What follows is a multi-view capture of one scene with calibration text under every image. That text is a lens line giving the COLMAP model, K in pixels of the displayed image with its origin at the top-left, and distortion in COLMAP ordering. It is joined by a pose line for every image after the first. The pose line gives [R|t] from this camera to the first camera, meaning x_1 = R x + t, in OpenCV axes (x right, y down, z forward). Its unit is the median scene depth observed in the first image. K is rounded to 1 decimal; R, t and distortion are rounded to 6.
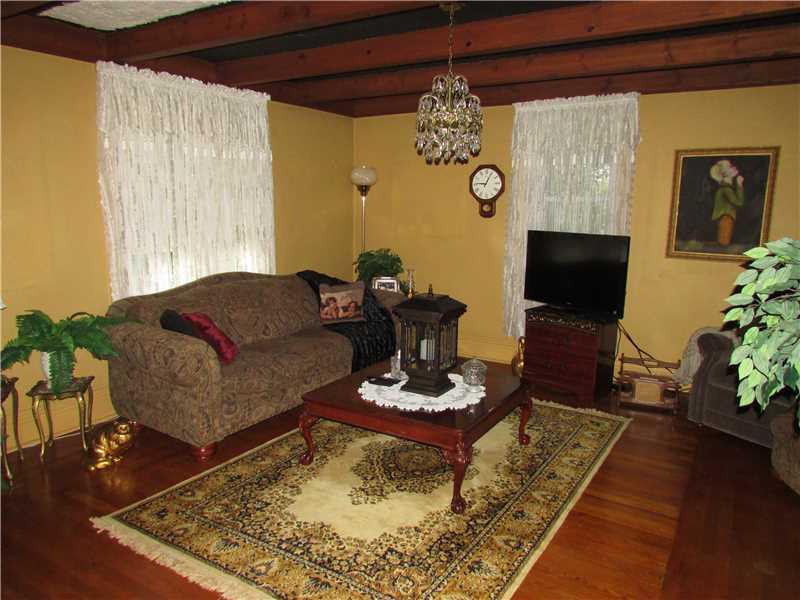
lens RADIAL K [[575.9, 0, 405.4], [0, 575.9, 302.5], [0, 0, 1]] dist [-0.029651, 0.006632]
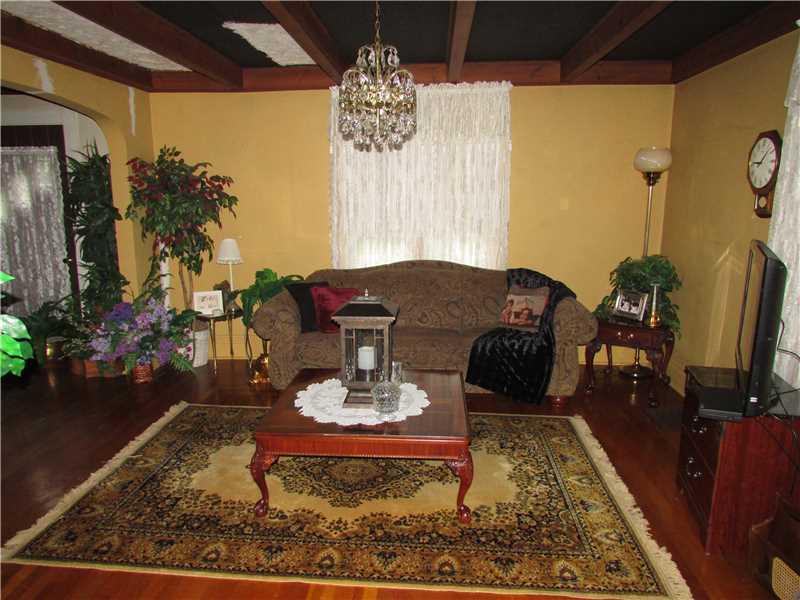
lens RADIAL K [[575.9, 0, 399.3], [0, 575.9, 301.1], [0, 0, 1]] dist [-0.029651, 0.006632]
pose [[0.466488, 0.152510, -0.871281, 0.644596], [-0.141809, 0.985177, 0.096522, -0.077311], [0.873086, 0.078529, 0.481200, 0.460529]]
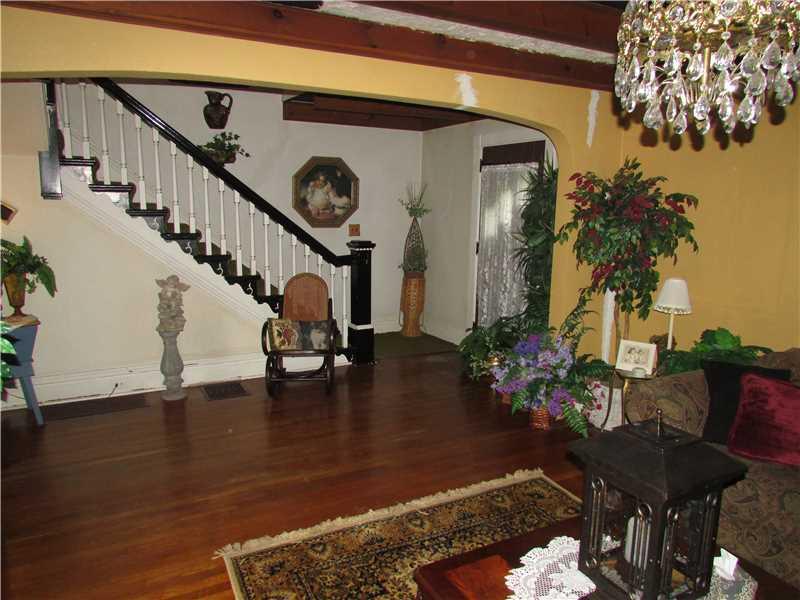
lens RADIAL K [[575.9, 0, 404.0], [0, 575.9, 302.9], [0, 0, 1]] dist [-0.029651, 0.006632]
pose [[-0.504482, 0.128115, -0.853865, 0.398330], [-0.173202, 0.953813, 0.245443, -0.144875], [0.845872, 0.271713, -0.458991, 0.761531]]
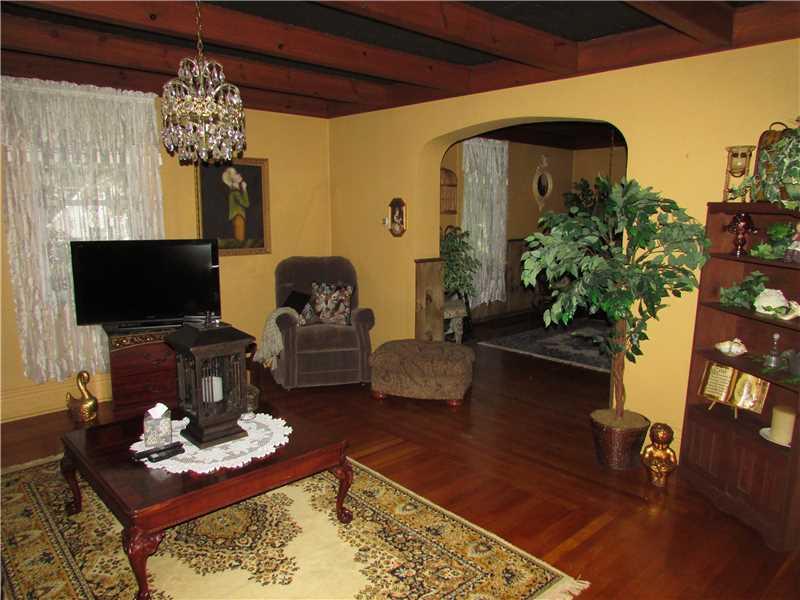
lens RADIAL K [[575.9, 0, 402.3], [0, 575.9, 294.9], [0, 0, 1]] dist [-0.029651, 0.006632]
pose [[0.265829, -0.158336, 0.950928, -0.499408], [0.158113, 0.980222, 0.119013, -0.081423], [-0.950965, 0.118717, 0.285606, 0.372727]]
